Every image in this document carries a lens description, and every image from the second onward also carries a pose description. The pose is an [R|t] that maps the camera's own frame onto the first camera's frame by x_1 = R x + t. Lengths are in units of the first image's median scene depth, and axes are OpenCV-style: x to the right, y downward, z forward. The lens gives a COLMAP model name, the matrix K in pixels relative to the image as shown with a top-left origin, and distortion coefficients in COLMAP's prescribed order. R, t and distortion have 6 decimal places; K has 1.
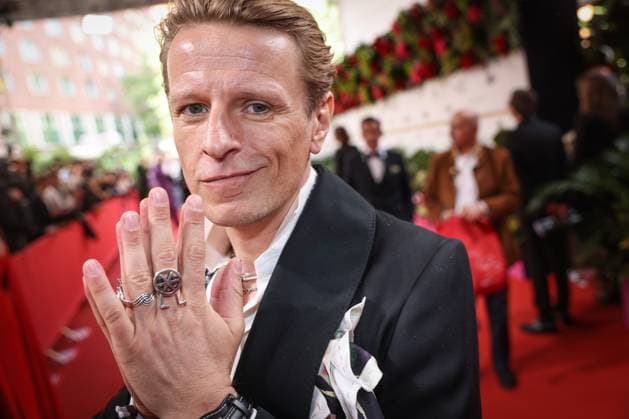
lens RADIAL K [[632.3, 0, 314.3], [0, 632.3, 209.6], [0, 0, 1]] dist [0.000934, 0.598929]
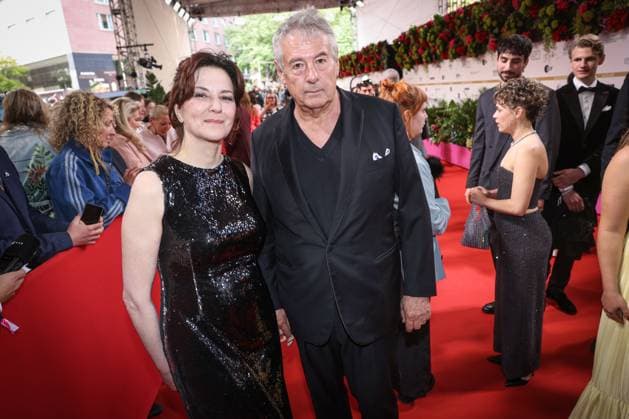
lens RADIAL K [[445.0, 0, 303.8], [0, 445.0, 209.9], [0, 0, 1]] dist [-0.111728, 0.149092]
pose [[0.990630, 0.114757, -0.074053, 0.091478], [-0.099734, 0.978264, 0.181806, 0.070794], [0.093307, -0.172717, 0.980542, -1.003935]]
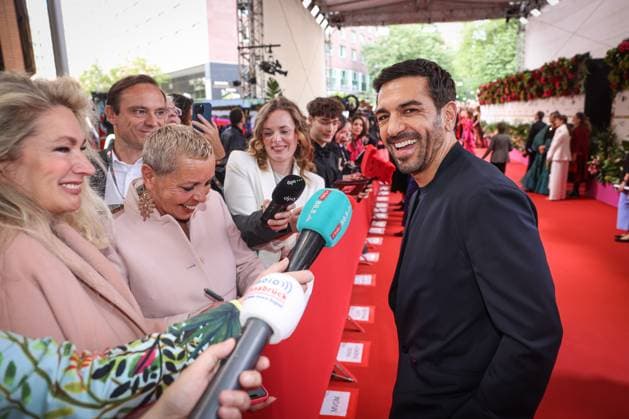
lens RADIAL K [[465.6, 0, 307.6], [0, 465.6, 209.4], [0, 0, 1]] dist [-0.062971, 0.059636]
pose [[0.920509, 0.221325, -0.321991, -0.000167], [-0.176601, 0.970789, 0.162420, 0.061160], [0.348533, -0.092645, 0.932707, -0.733062]]
